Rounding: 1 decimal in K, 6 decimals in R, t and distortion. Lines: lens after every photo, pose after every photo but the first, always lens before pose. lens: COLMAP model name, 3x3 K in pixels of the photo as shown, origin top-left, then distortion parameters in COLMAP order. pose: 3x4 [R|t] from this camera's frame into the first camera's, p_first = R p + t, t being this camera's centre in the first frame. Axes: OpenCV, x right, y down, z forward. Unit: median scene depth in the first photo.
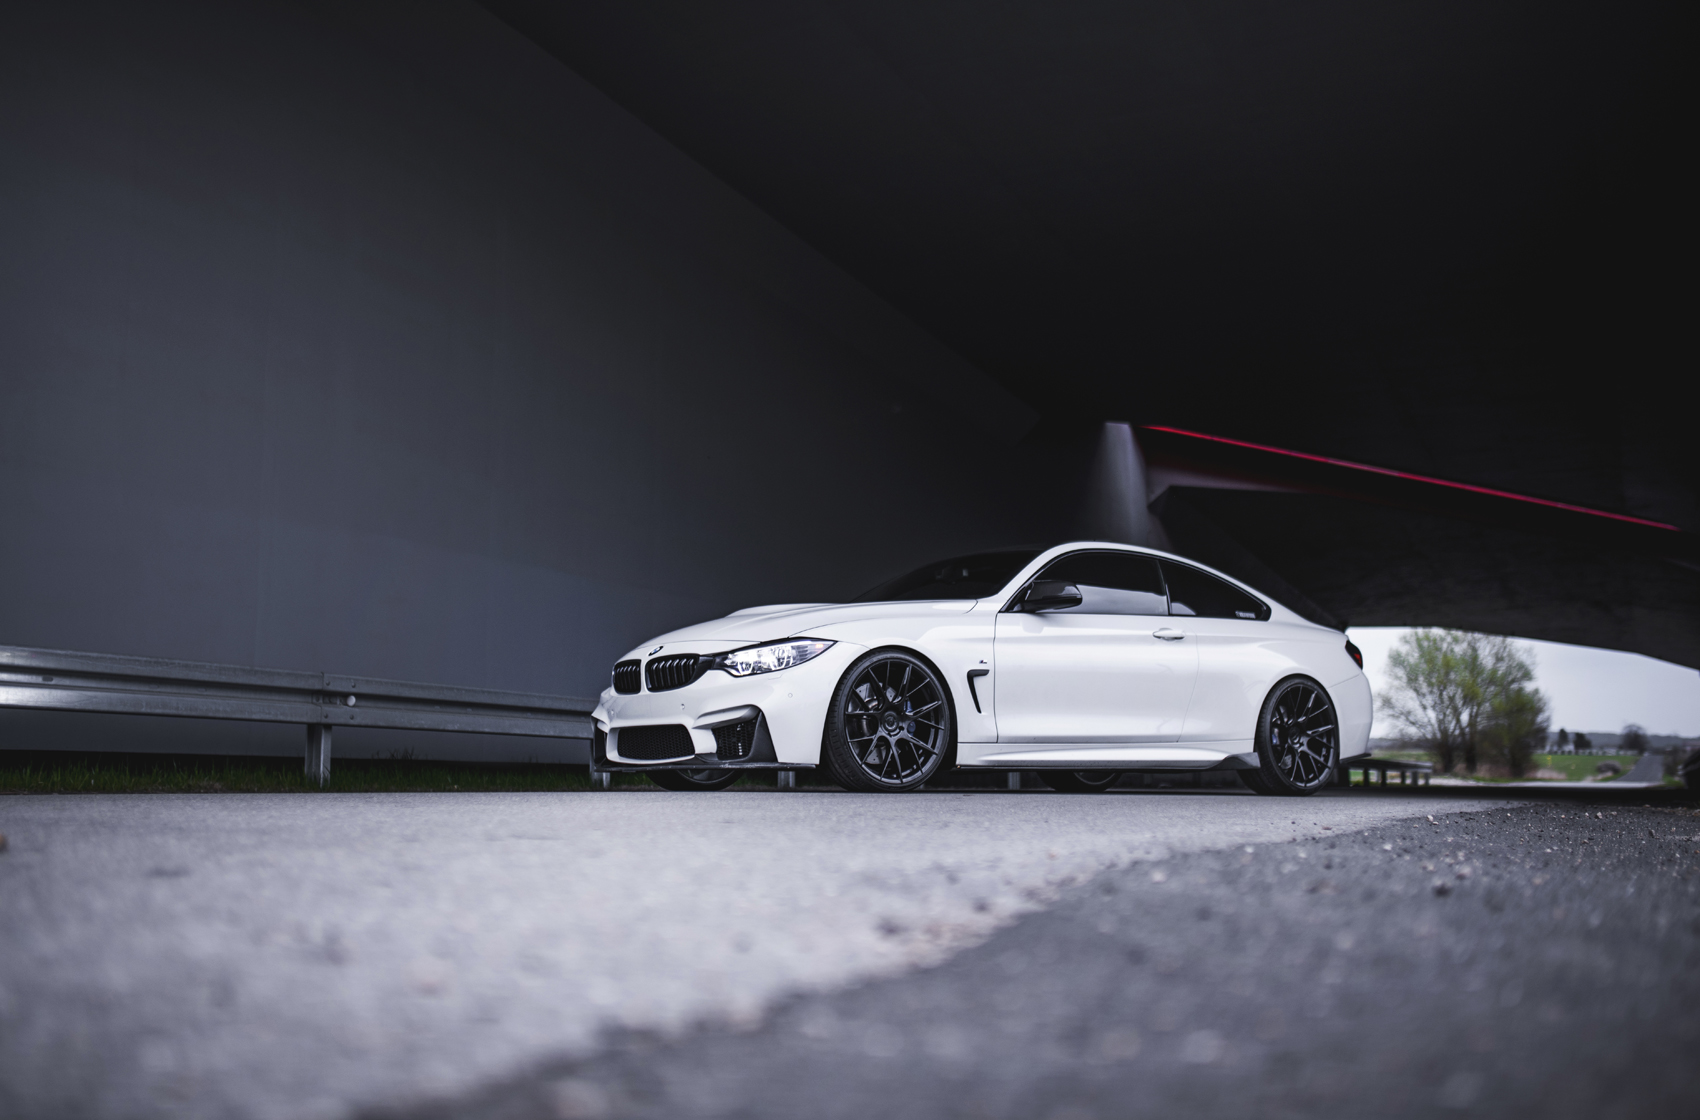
lens RADIAL K [[1681.5, 0, 850.0], [0, 1681.5, 560.0], [0, 0, 1]] dist [-0.005430, -0.005334]
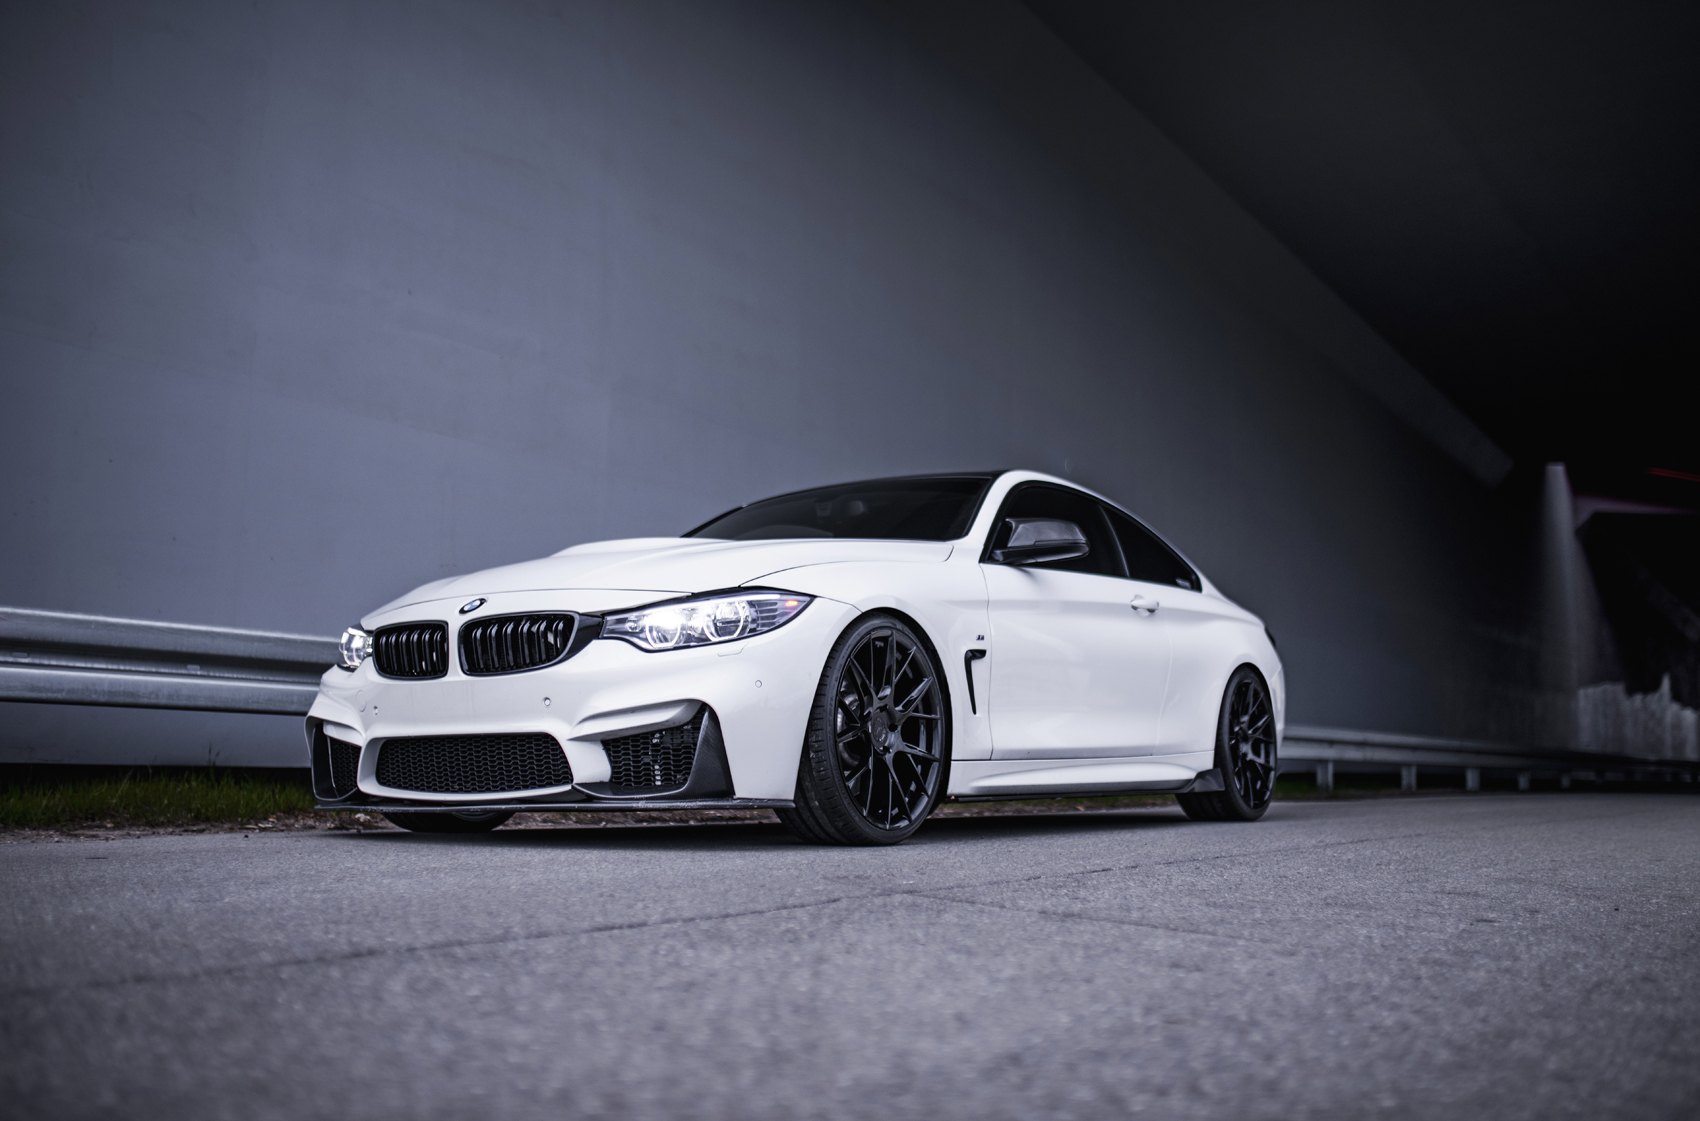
lens RADIAL K [[1728.9, 0, 850.0], [0, 1728.9, 560.5], [0, 0, 1]] dist [0.009799, 0.010738]
pose [[0.940273, 0.034171, 0.338703, -0.199082], [-0.035193, 0.999376, -0.003124, 0.035710], [-0.338598, -0.008982, 0.940888, 0.392817]]
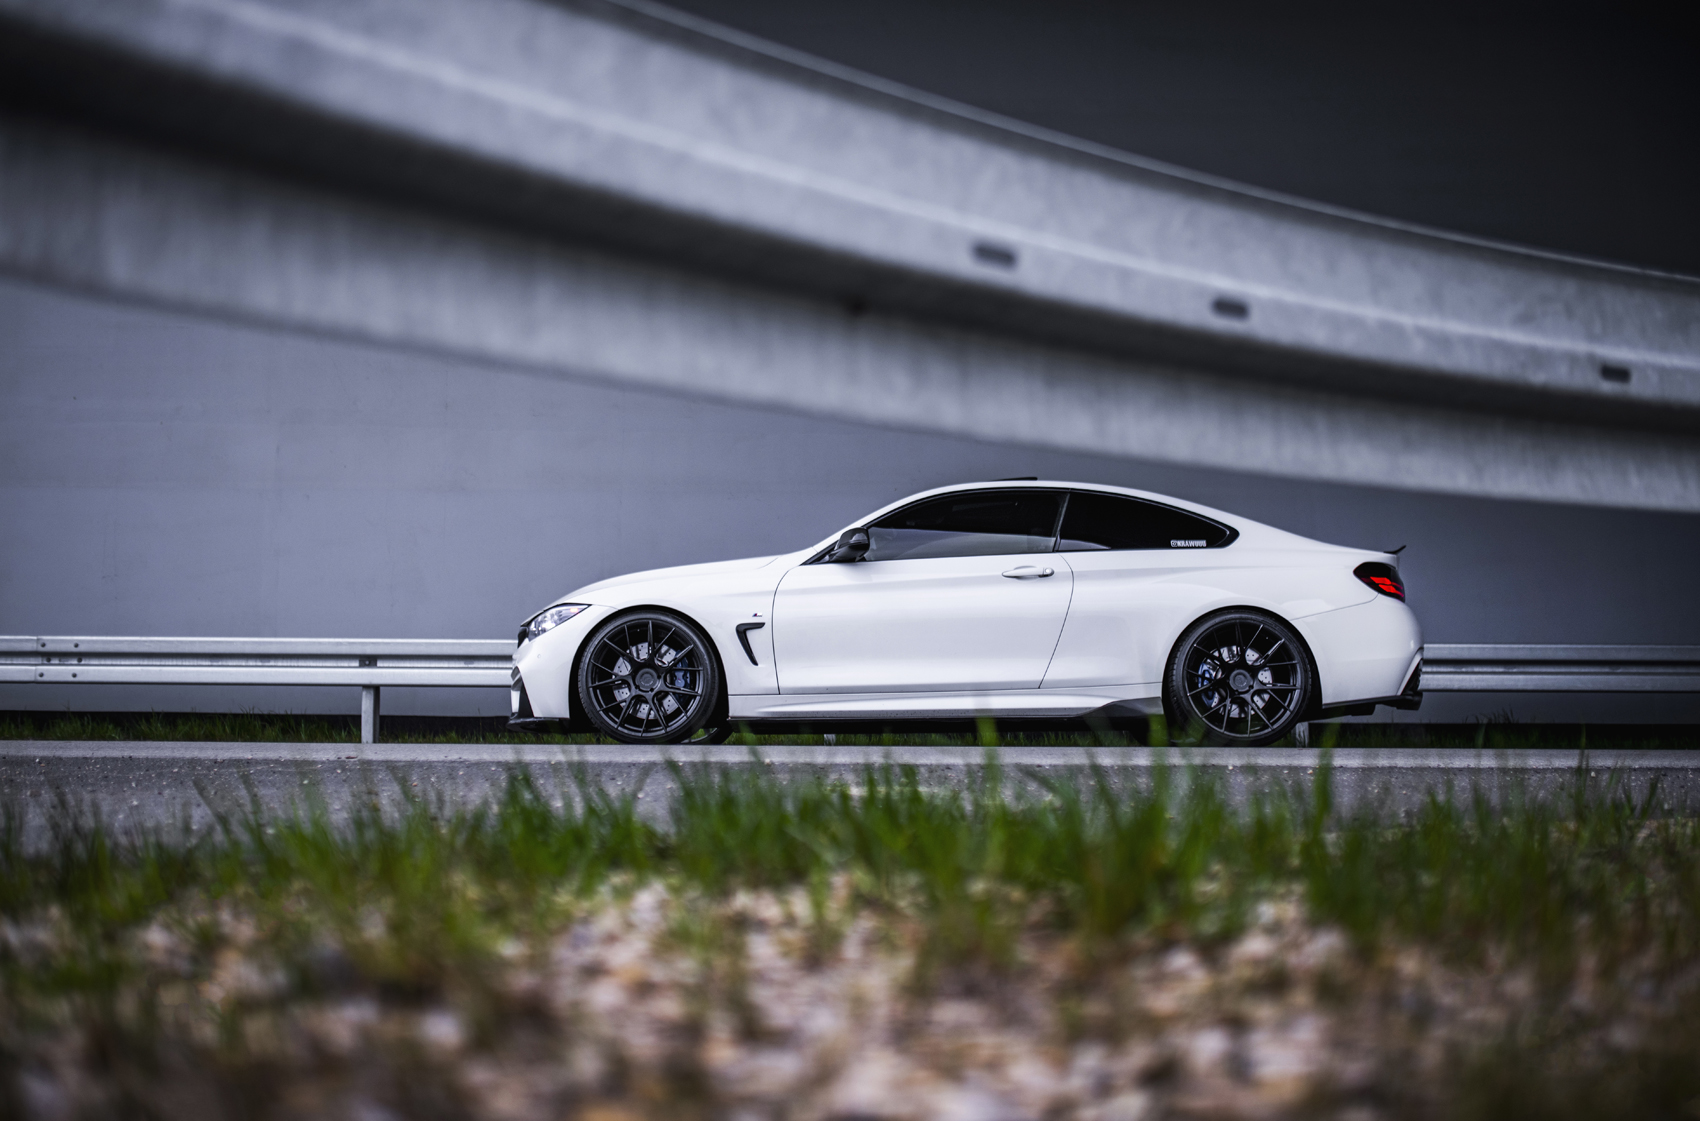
lens RADIAL K [[1728.9, 0, 850.0], [0, 1728.9, 560.5], [0, 0, 1]] dist [0.009799, 0.010738]
pose [[0.798421, -0.085619, -0.595980, 0.760417], [0.083164, 0.996032, -0.031678, 0.066403], [0.596328, -0.024272, 0.802374, 0.198031]]
